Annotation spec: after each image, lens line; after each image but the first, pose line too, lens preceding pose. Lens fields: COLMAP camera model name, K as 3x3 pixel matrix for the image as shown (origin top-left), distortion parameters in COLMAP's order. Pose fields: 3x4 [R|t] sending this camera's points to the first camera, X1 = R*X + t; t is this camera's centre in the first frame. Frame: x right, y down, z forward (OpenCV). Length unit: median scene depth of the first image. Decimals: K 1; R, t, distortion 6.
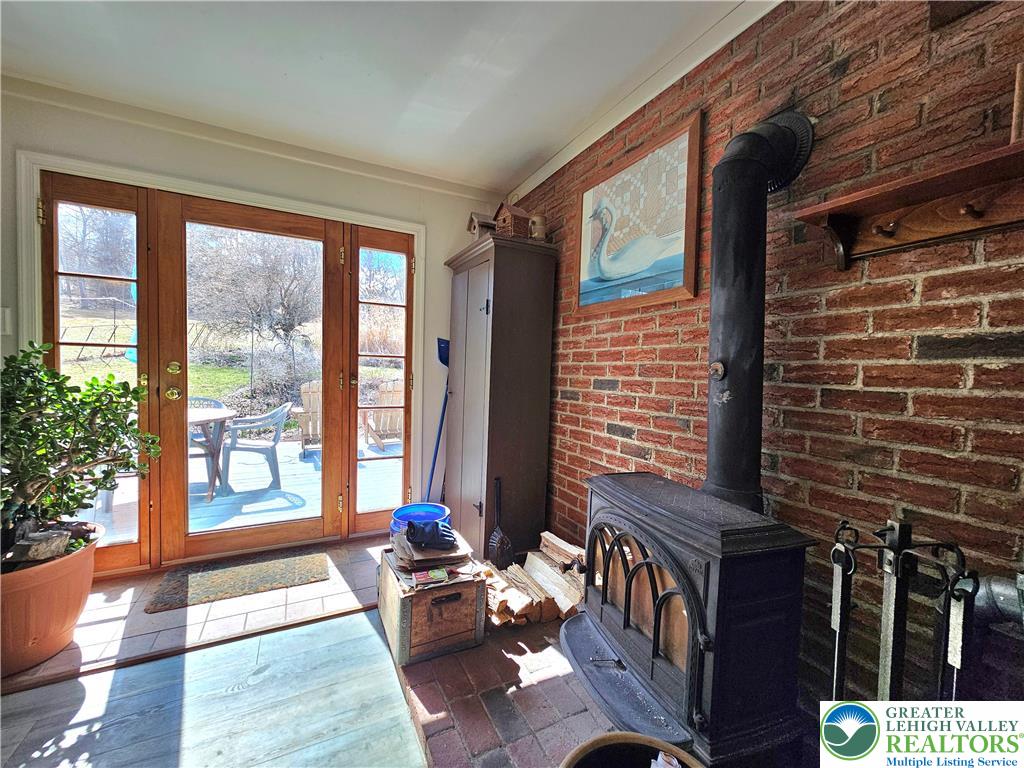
lens RADIAL K [[416.3, 0, 515.7], [0, 416.3, 387.7], [0, 0, 1]] dist [0.002053, -0.000953]
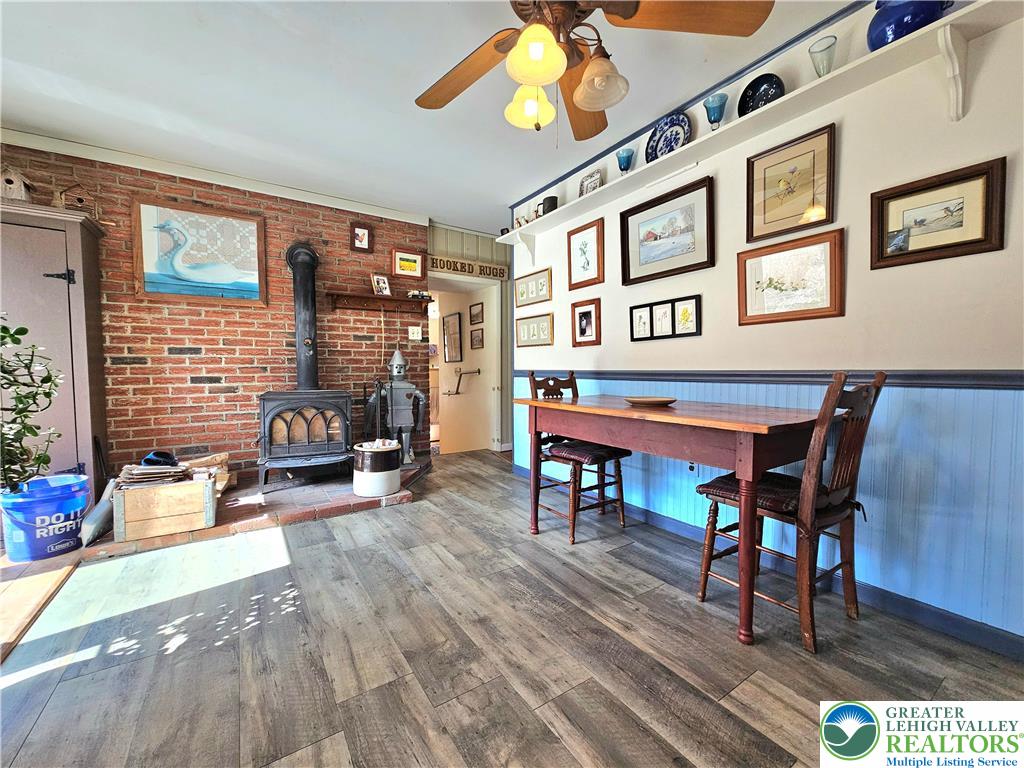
lens RADIAL K [[416.3, 0, 516.4], [0, 416.3, 388.4], [0, 0, 1]] dist [0.002053, -0.000953]
pose [[-0.116812, -0.072694, 0.990490, -1.491336], [0.044075, 0.995956, 0.078293, 0.065114], [-0.992176, 0.052801, -0.113135, 0.016438]]
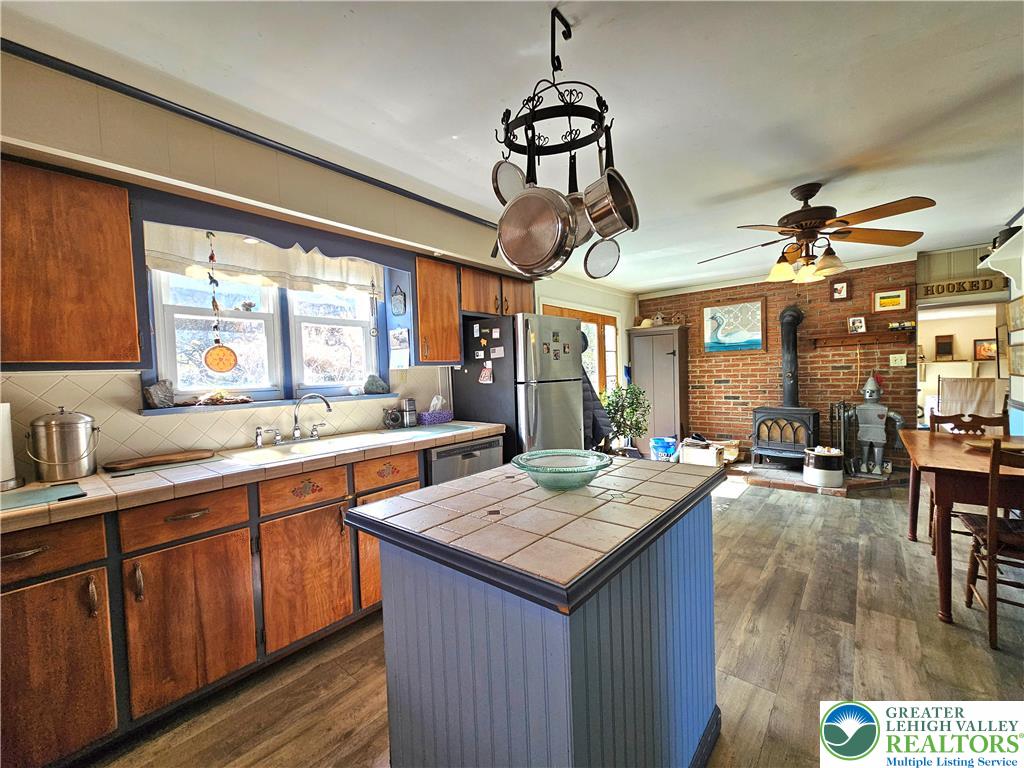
lens RADIAL K [[416.3, 0, 519.1], [0, 416.3, 387.3], [0, 0, 1]] dist [0.002053, -0.000953]
pose [[0.916868, -0.066630, 0.393590, -2.206231], [0.071770, 0.997420, 0.001664, -0.074956], [-0.392685, 0.026722, 0.919285, -1.031563]]
